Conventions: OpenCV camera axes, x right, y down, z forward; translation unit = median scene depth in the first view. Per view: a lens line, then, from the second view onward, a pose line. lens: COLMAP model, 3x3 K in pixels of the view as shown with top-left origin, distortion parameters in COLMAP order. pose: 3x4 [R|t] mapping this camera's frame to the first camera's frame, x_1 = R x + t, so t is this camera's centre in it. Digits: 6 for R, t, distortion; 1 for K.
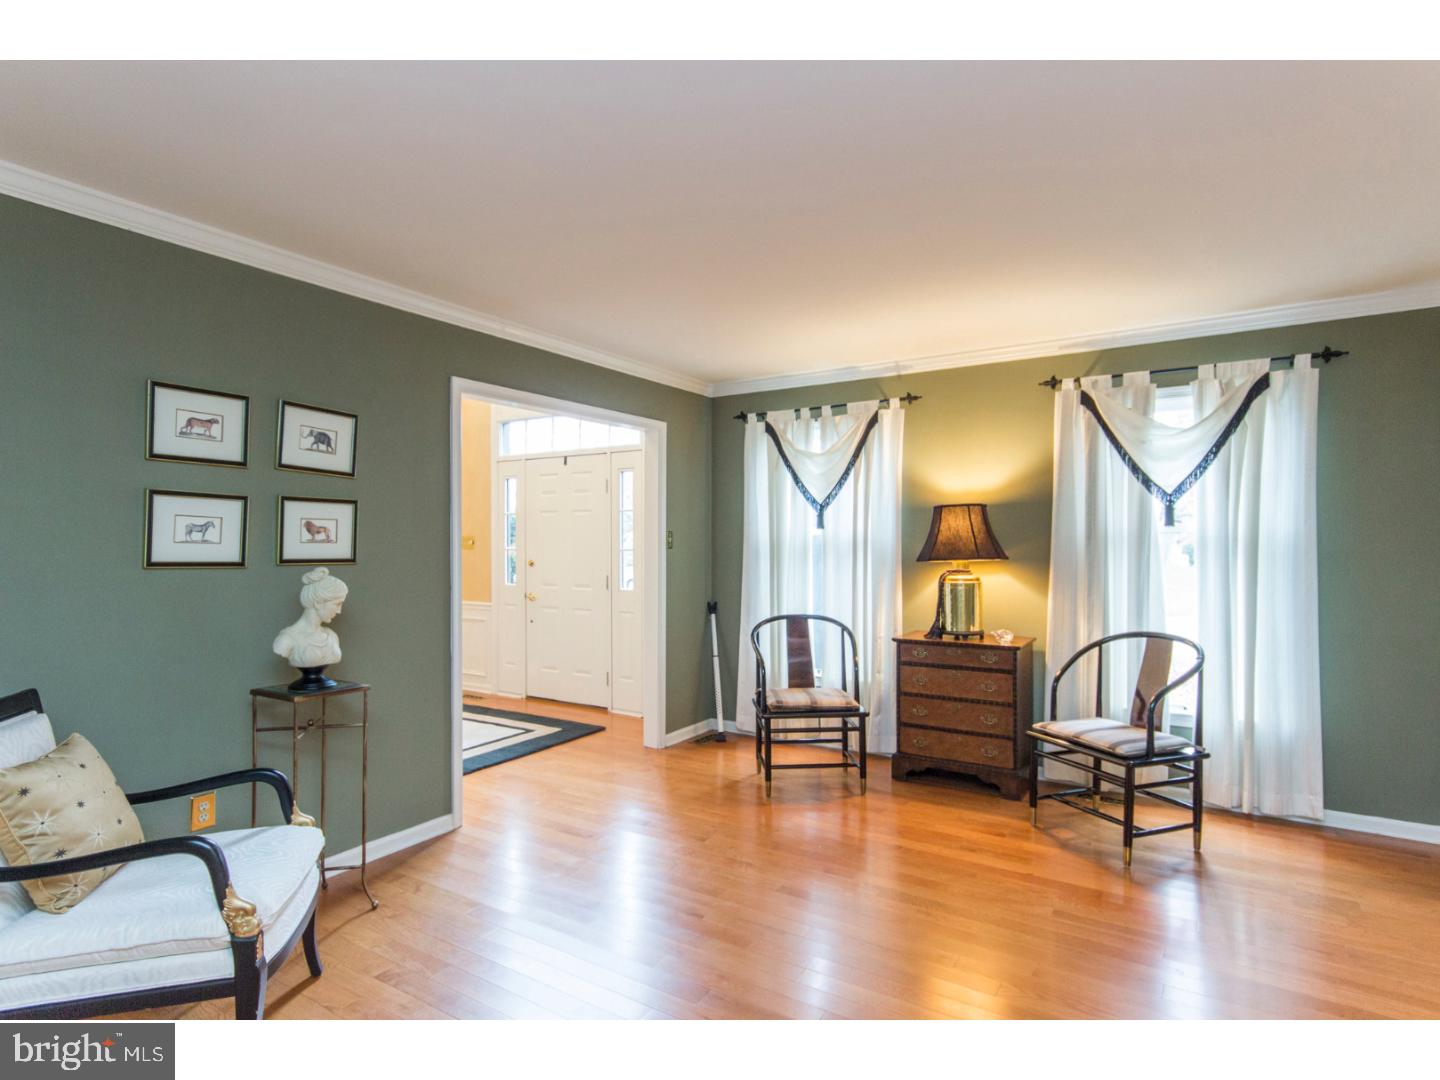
lens RADIAL K [[767.7, 0, 718.4], [0, 767.7, 543.1], [0, 0, 1]] dist [0.001232, -0.000113]
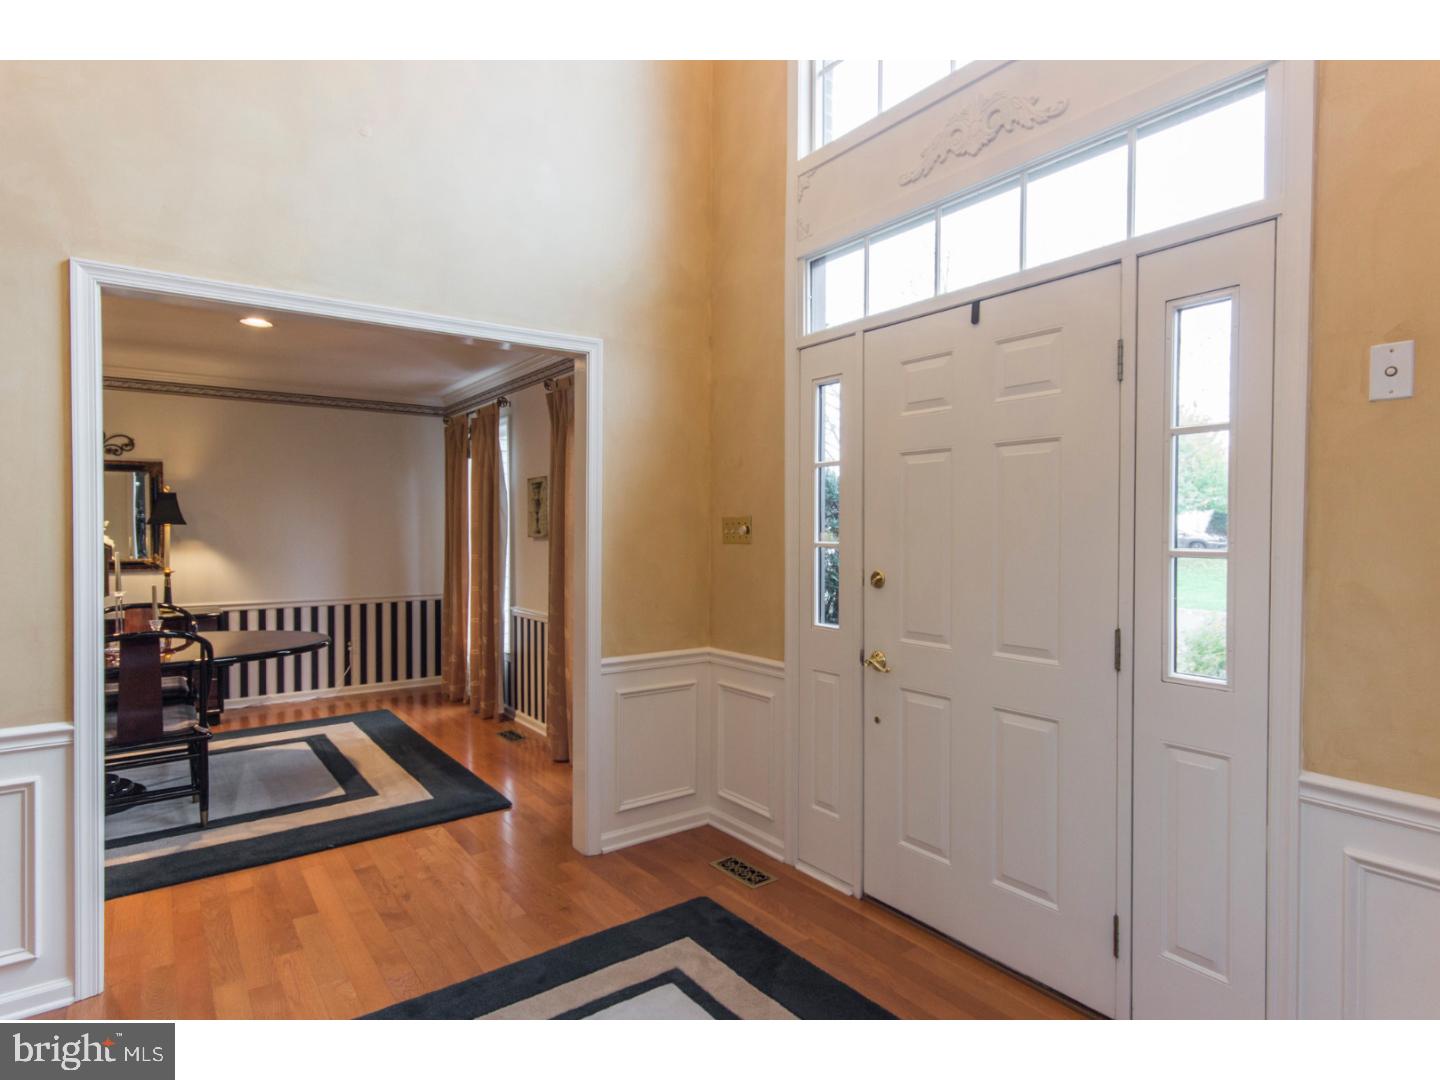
lens RADIAL K [[767.7, 0, 718.9], [0, 767.7, 541.1], [0, 0, 1]] dist [0.001232, -0.000113]
pose [[0.930713, 0.008269, -0.365658, -0.172093], [-0.004402, 0.999925, 0.011409, 0.000770], [0.365725, -0.009009, 0.930679, 0.584659]]
